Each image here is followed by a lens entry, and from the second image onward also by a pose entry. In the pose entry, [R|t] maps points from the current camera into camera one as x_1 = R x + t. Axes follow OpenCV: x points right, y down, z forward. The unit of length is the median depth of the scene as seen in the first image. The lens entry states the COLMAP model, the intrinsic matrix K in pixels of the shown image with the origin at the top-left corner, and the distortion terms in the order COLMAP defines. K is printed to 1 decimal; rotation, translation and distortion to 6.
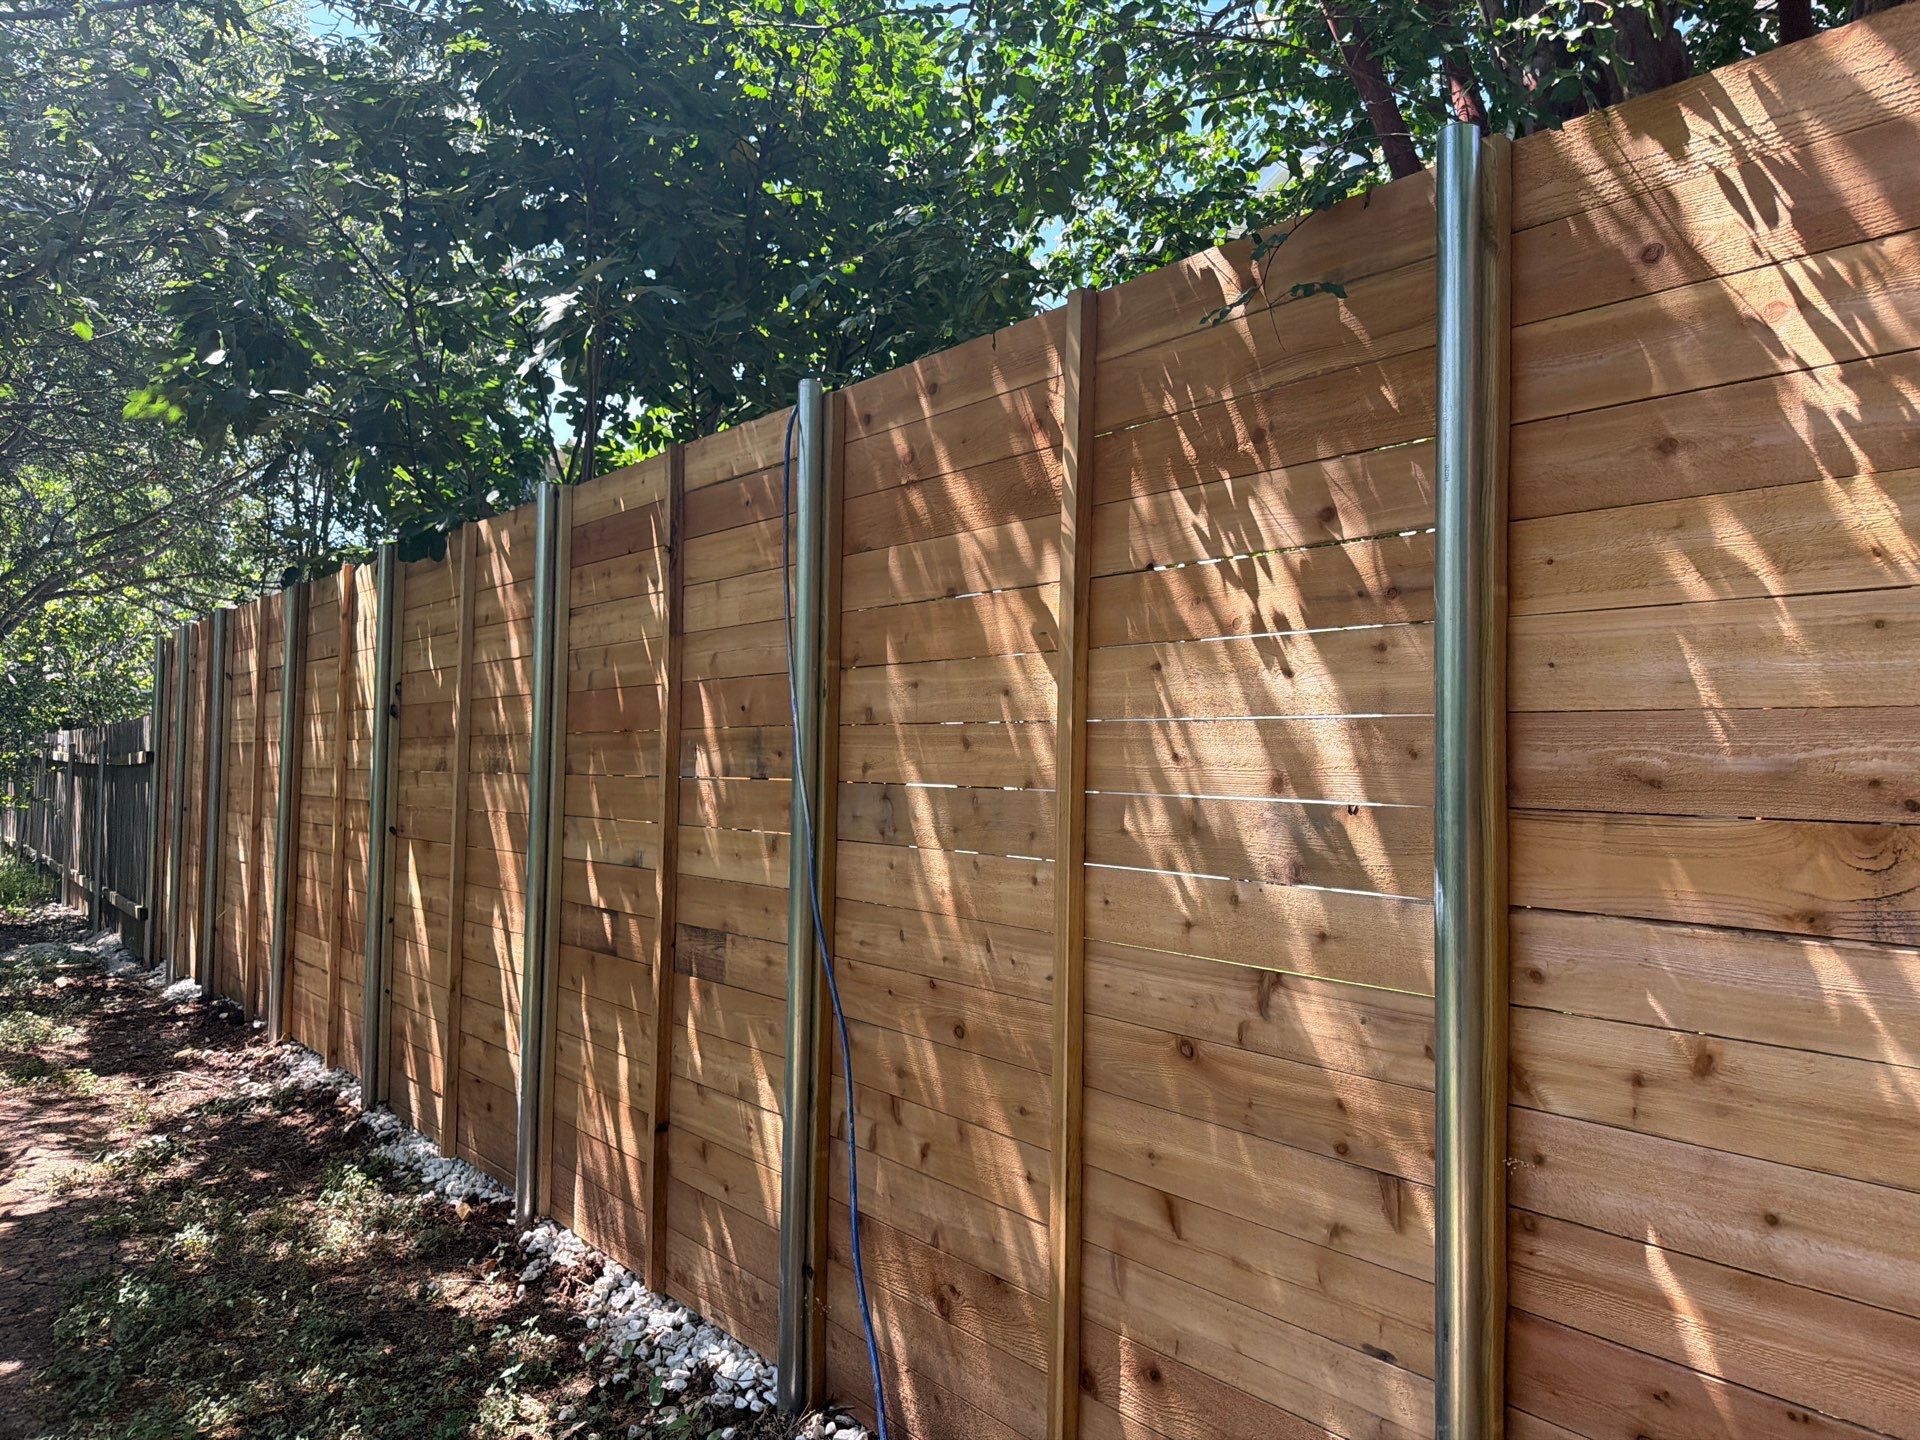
lens RADIAL K [[1348.4, 0, 988.0], [0, 1348.4, 701.2], [0, 0, 1]] dist [0.049955, -0.065969]
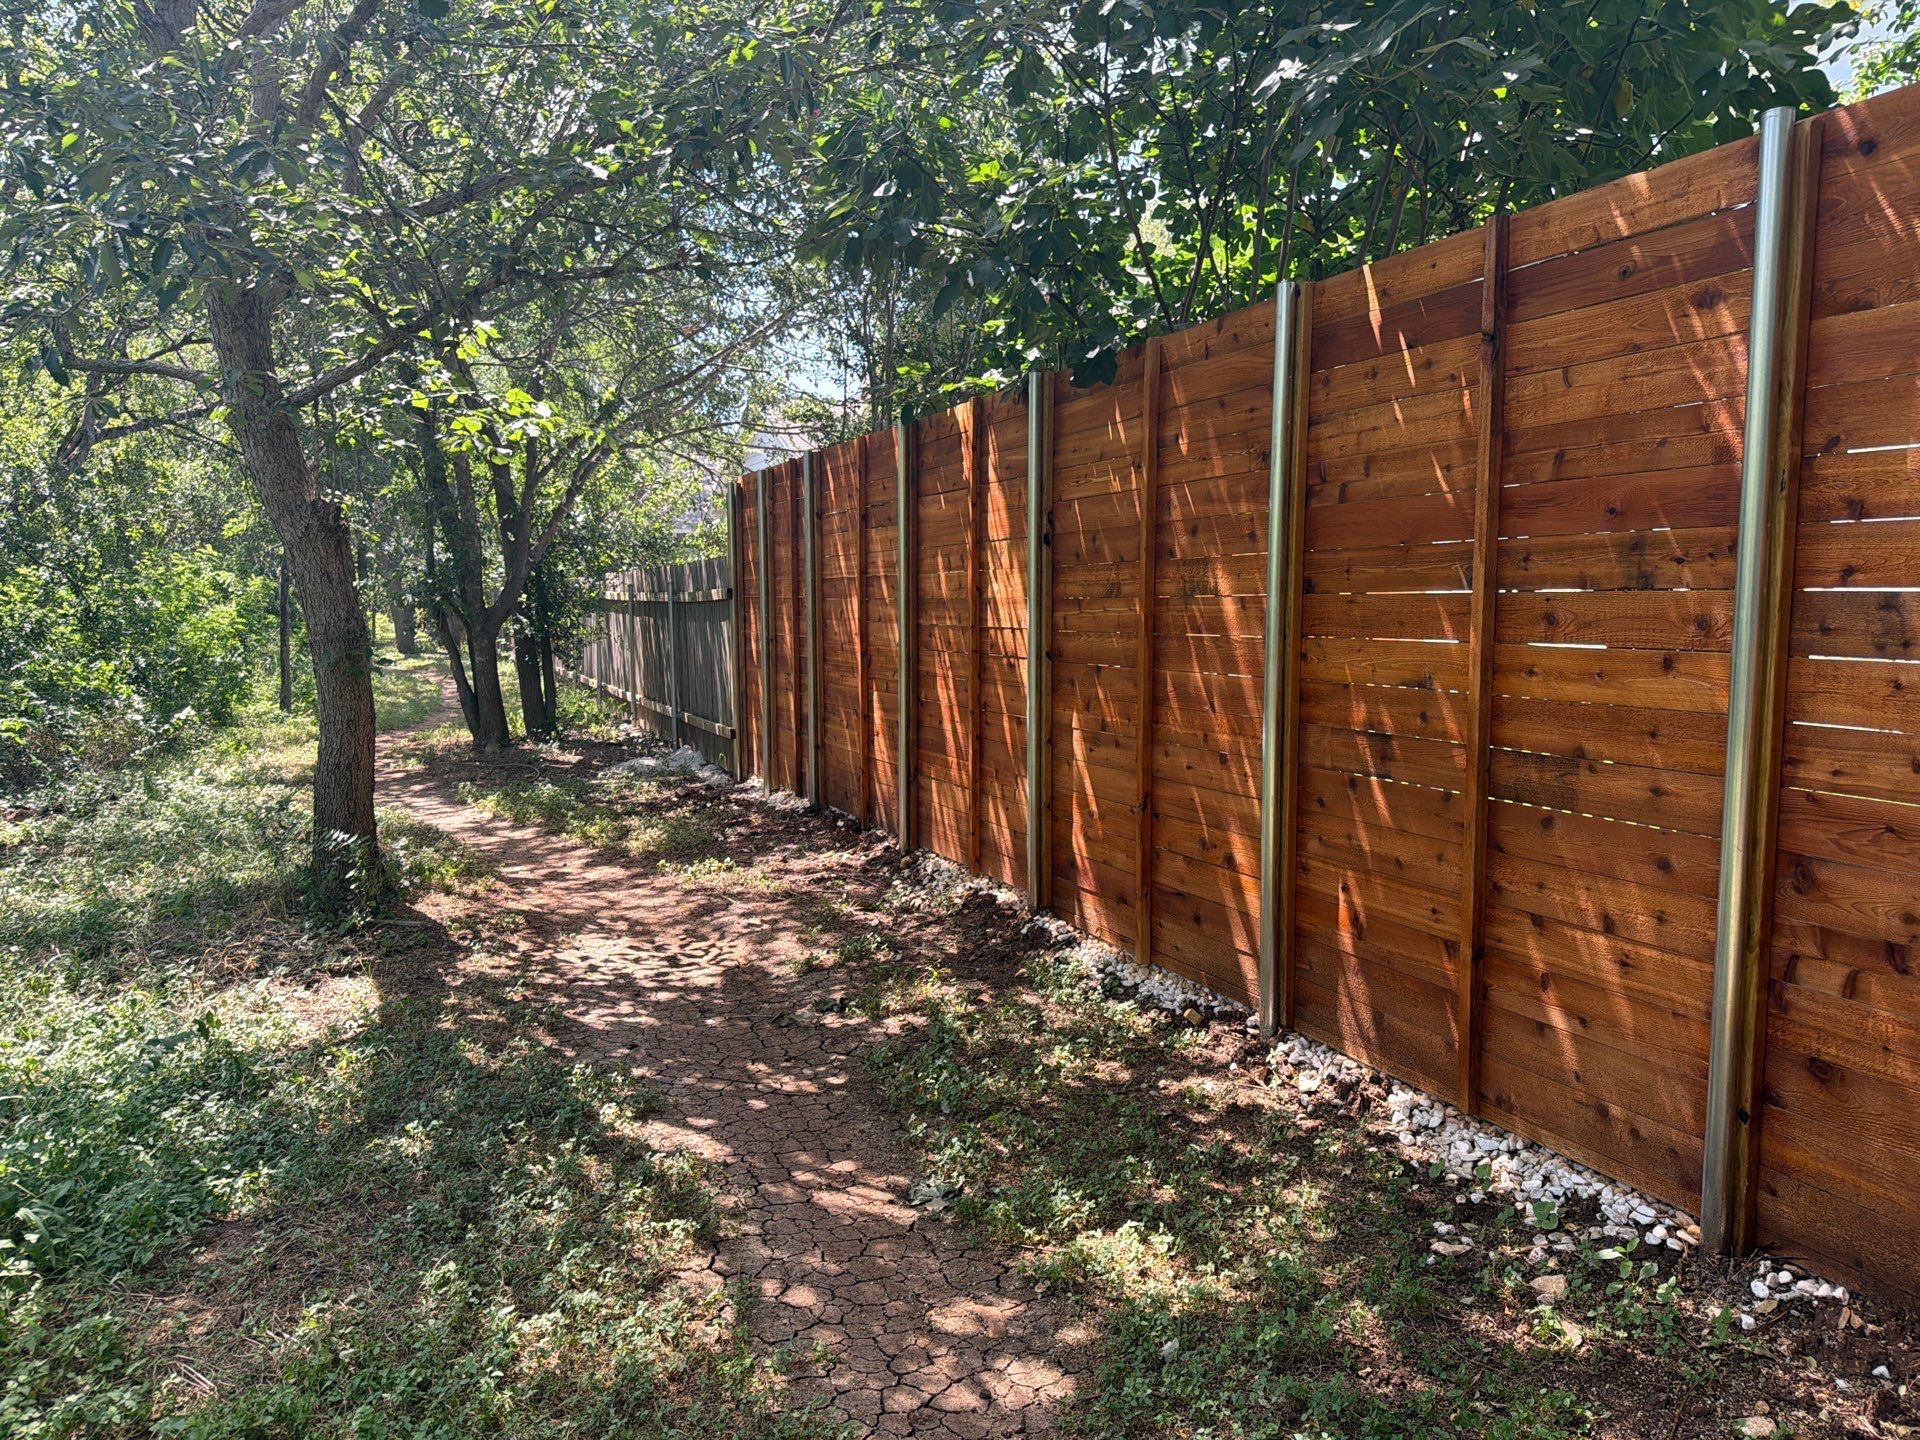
lens RADIAL K [[1348.4, 0, 941.0], [0, 1348.4, 742.0], [0, 0, 1]] dist [0.049955, -0.065969]
pose [[0.955031, 0.020232, -0.295815, -0.305411], [0.024064, 0.989089, 0.145339, 0.013628], [0.295528, -0.145921, 0.944124, -0.003982]]
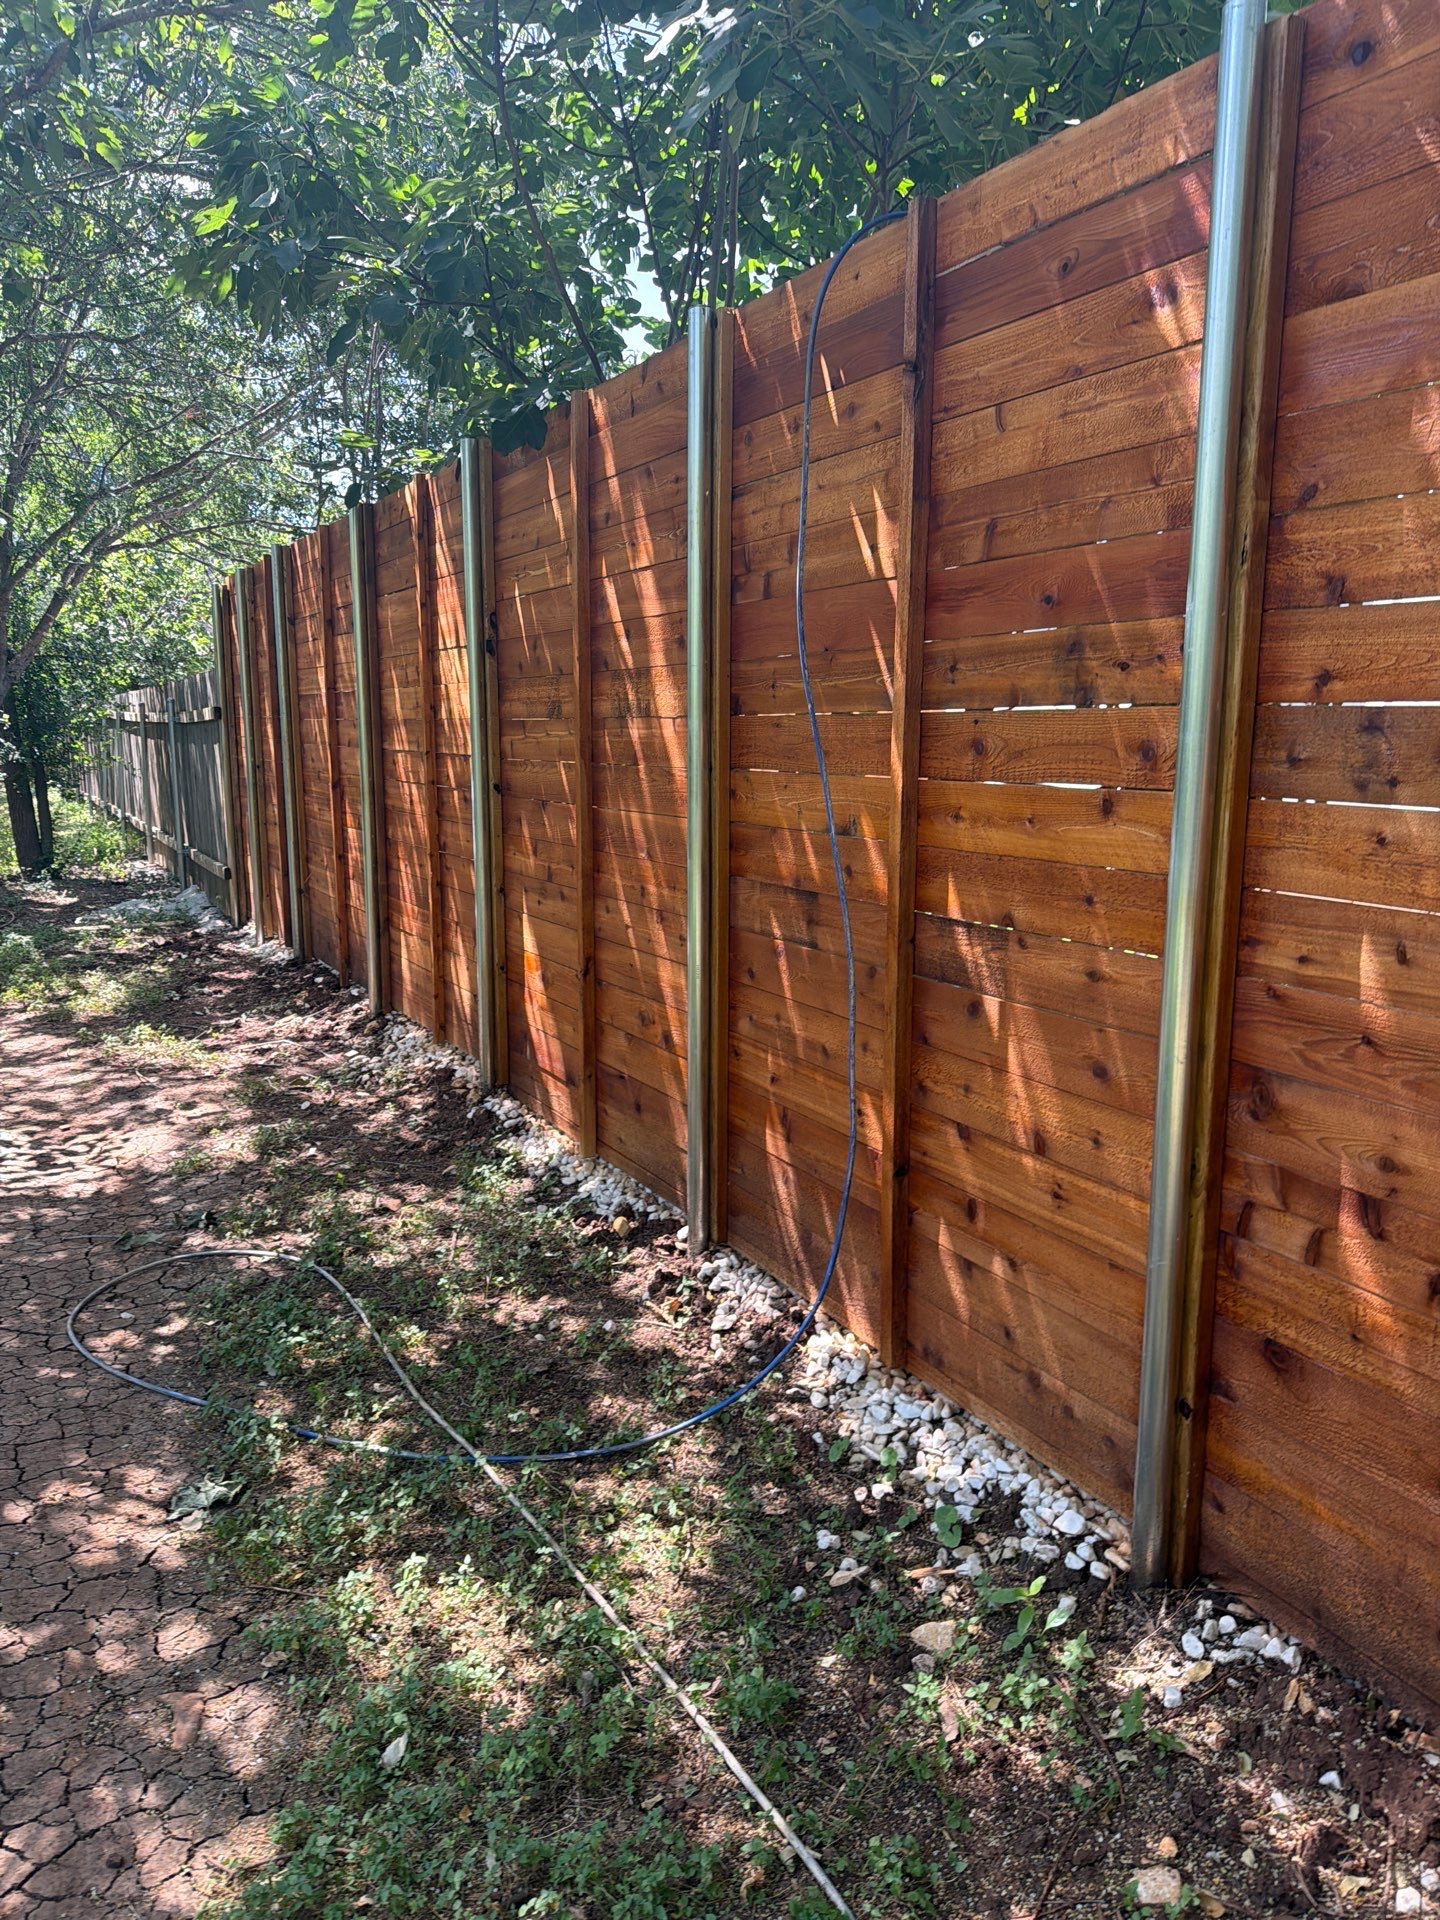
lens RADIAL K [[1348.4, 0, 707.7], [0, 1348.4, 962.6], [0, 0, 1]] dist [0.049955, -0.065969]
pose [[0.979967, 0.027983, -0.197185, -0.190688], [0.015265, 0.976614, 0.214456, 0.030674], [0.198575, -0.213170, 0.956622, 0.258185]]
